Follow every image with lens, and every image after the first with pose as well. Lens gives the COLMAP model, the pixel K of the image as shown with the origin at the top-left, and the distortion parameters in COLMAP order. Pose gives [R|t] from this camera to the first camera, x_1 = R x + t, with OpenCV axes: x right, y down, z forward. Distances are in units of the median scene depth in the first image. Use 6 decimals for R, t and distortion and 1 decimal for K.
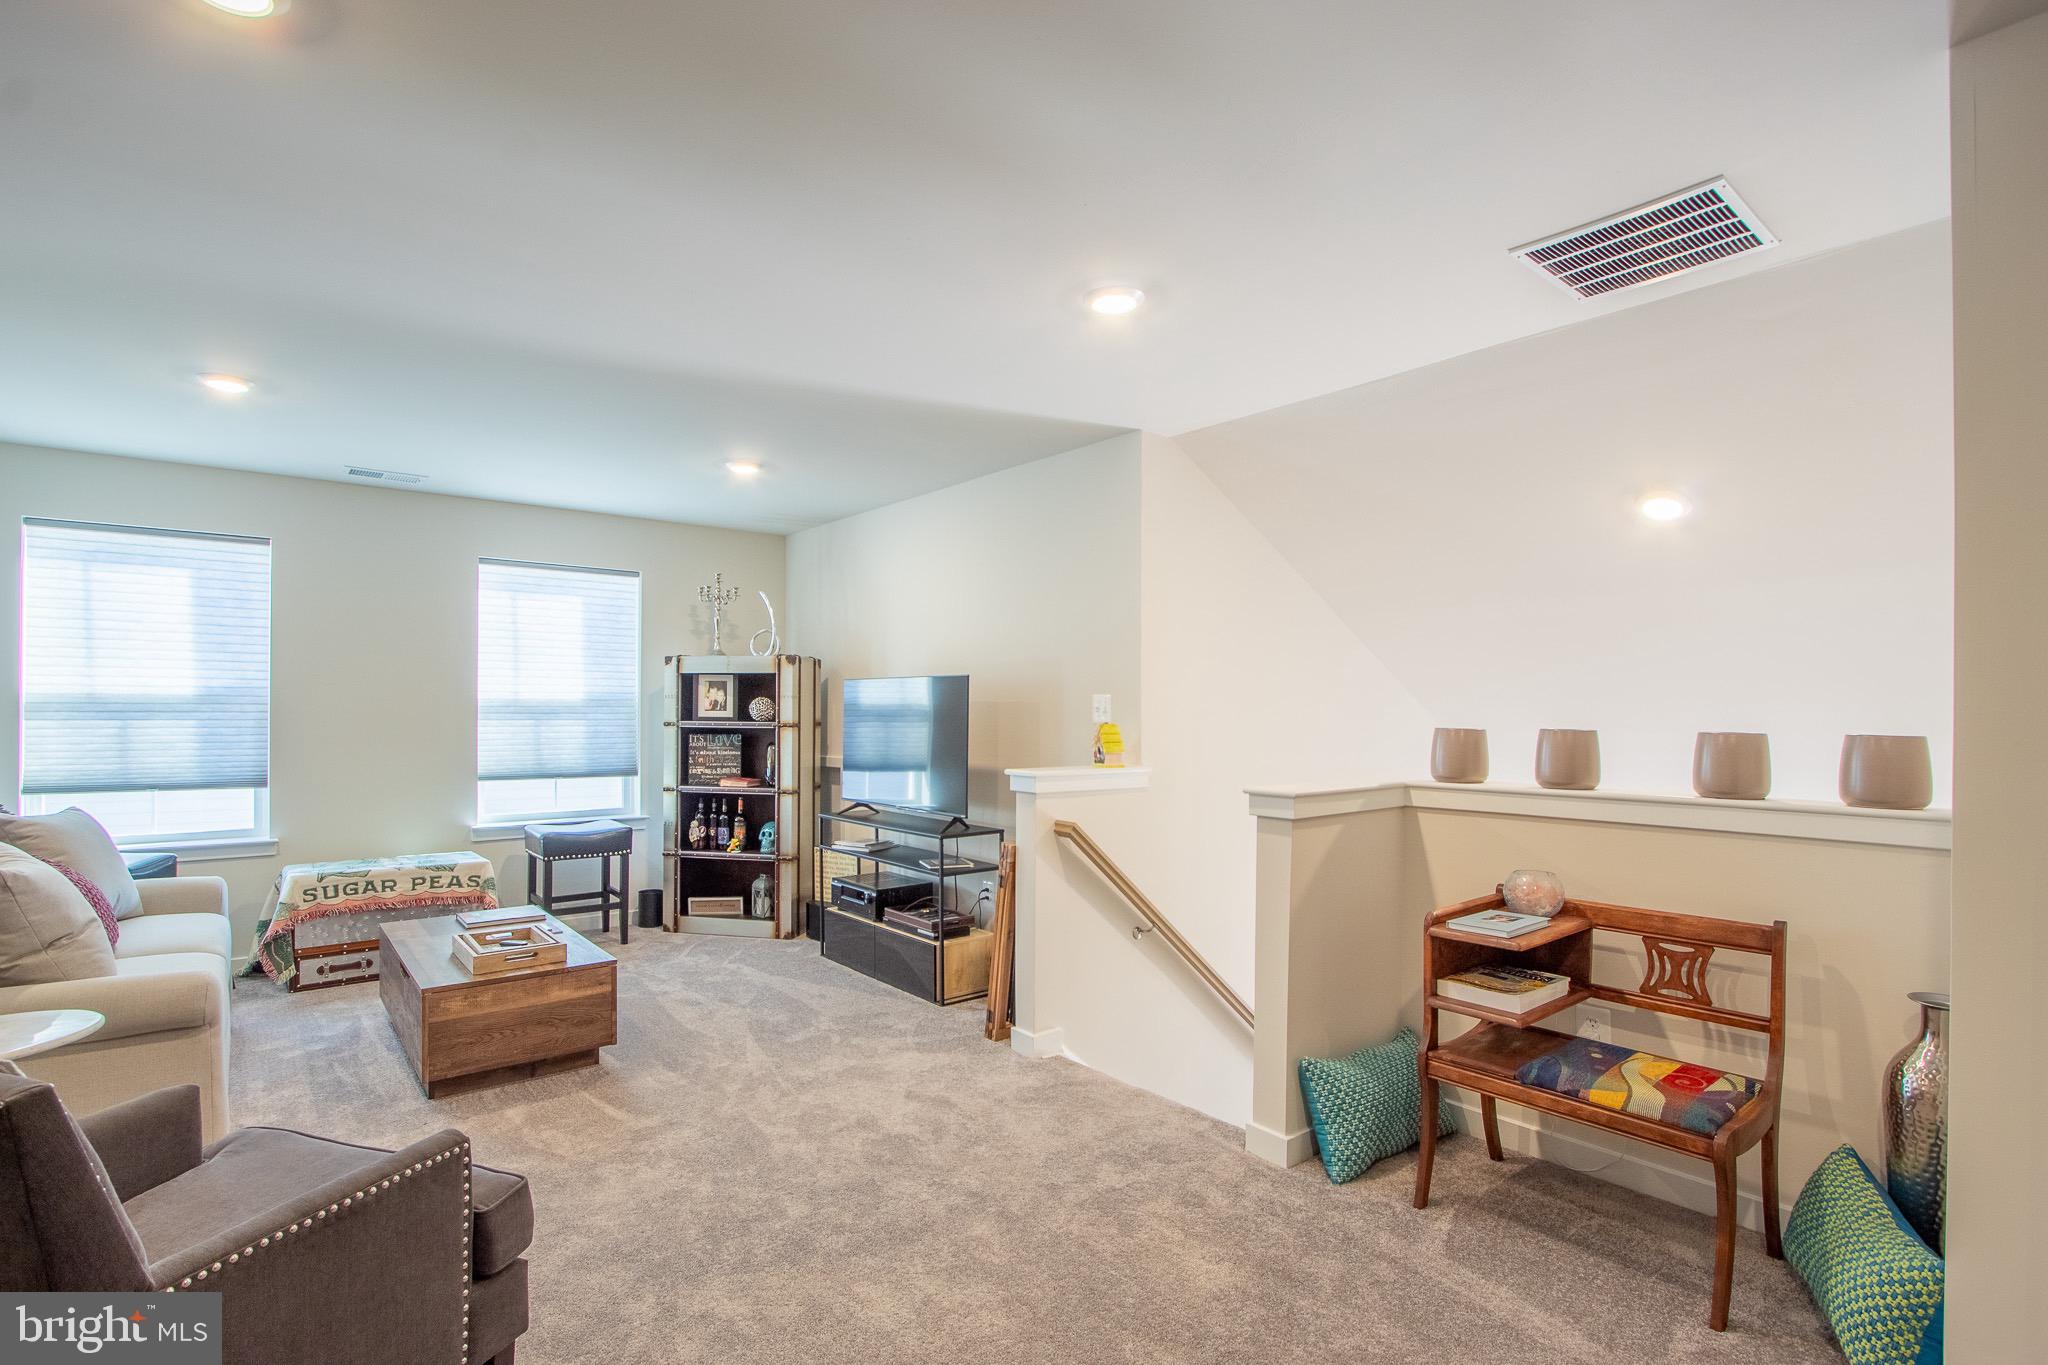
lens RADIAL K [[977.0, 0, 1012.1], [0, 977.0, 710.6], [0, 0, 1]] dist [-0.017025, 0.000265]
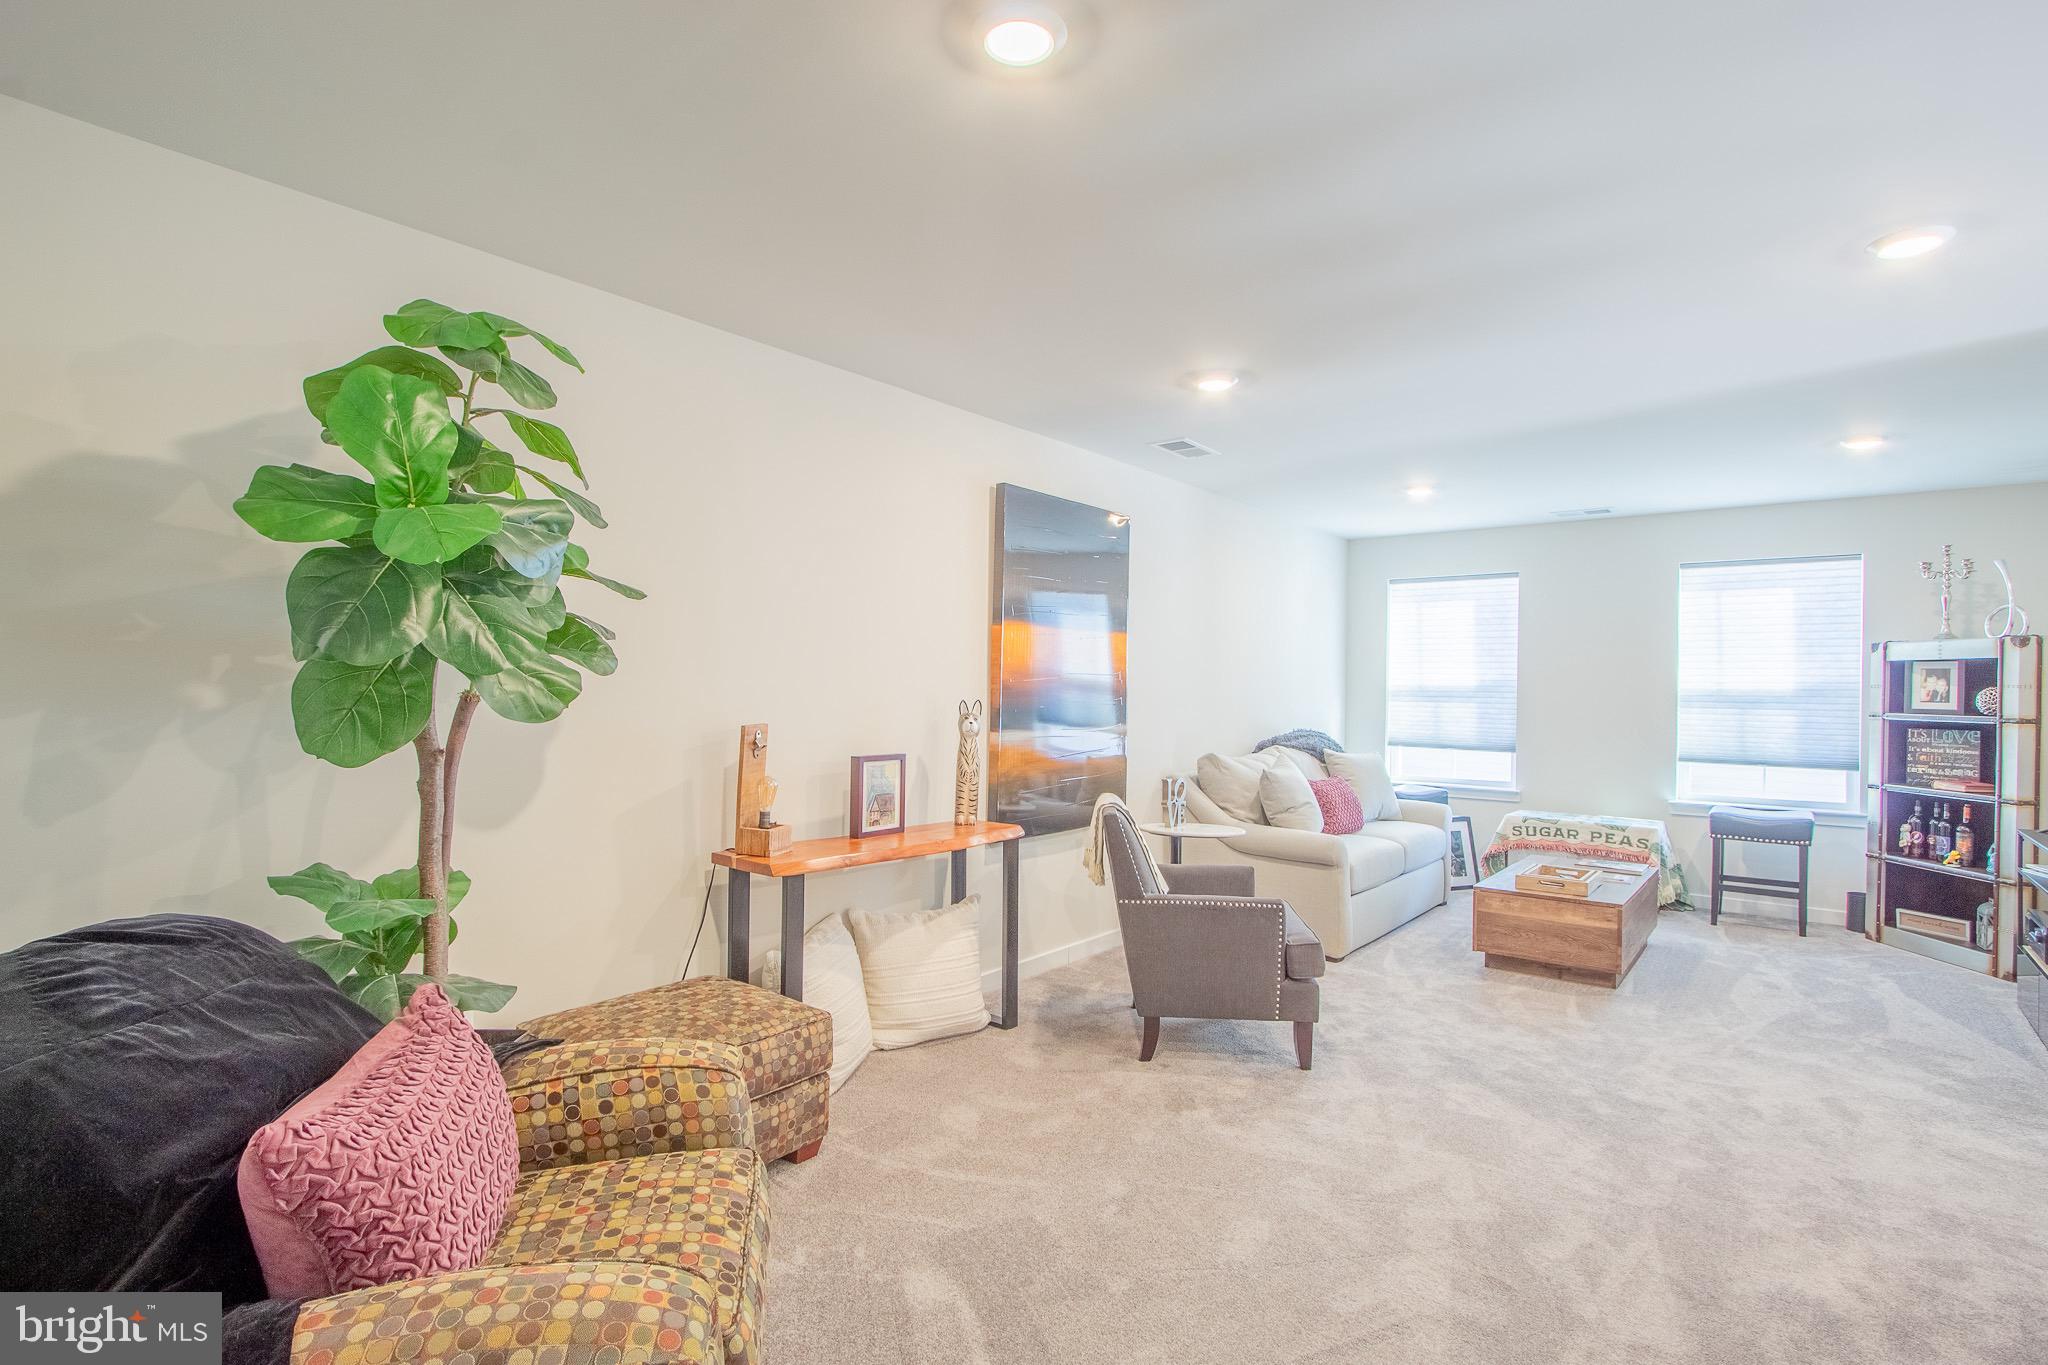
lens RADIAL K [[977.0, 0, 1012.1], [0, 977.0, 710.6], [0, 0, 1]] dist [-0.017025, 0.000265]
pose [[0.204782, 0.020920, -0.978584, 0.378884], [-0.013261, 0.999739, 0.018597, 0.002350], [0.978718, 0.009168, 0.205006, 0.007727]]
